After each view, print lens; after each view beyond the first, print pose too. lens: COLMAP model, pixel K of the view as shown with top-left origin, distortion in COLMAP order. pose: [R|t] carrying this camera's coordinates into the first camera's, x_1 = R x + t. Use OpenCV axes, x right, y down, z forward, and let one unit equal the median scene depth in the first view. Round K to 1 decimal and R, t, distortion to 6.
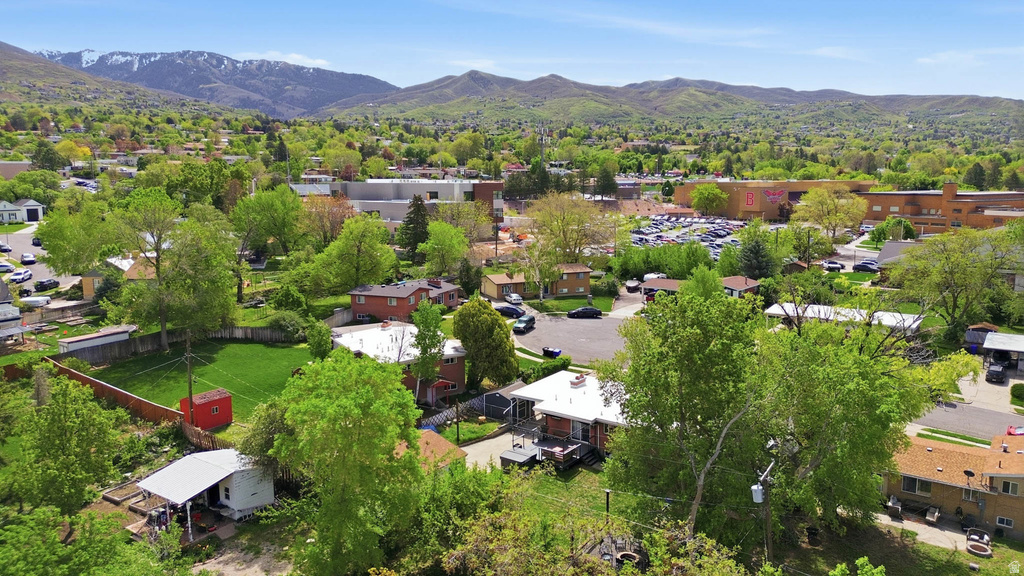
lens RADIAL K [[723.1, 0, 505.7], [0, 723.1, 288.3], [0, 0, 1]] dist [0.063521, -0.002248]
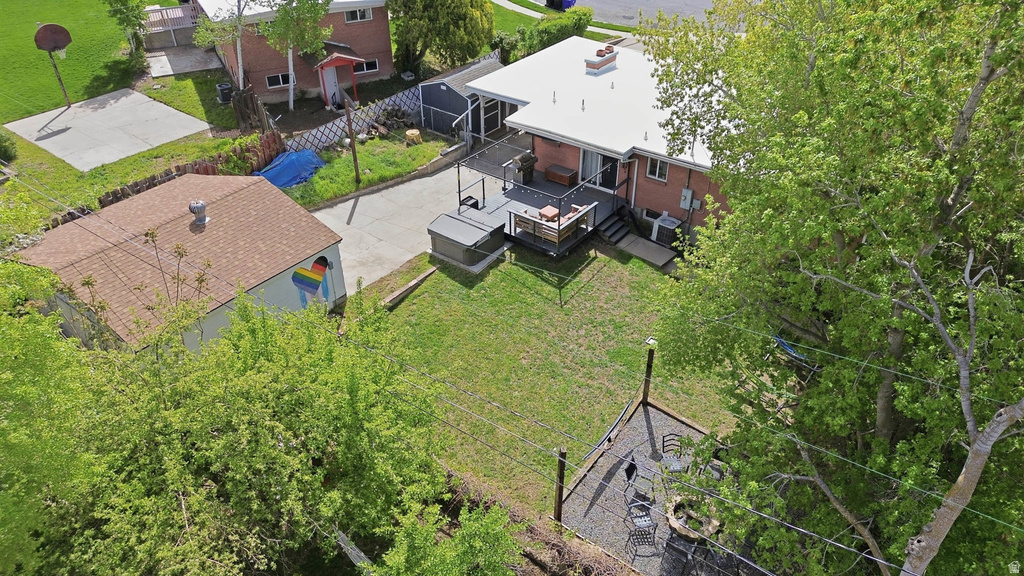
lens RADIAL K [[723.1, 0, 505.7], [0, 723.1, 288.3], [0, 0, 1]] dist [0.063521, -0.002248]
pose [[0.999584, 0.018871, -0.021822, 0.047722], [-0.007218, 0.895926, 0.444145, 0.045639], [0.027933, -0.443803, 0.895689, 0.477997]]
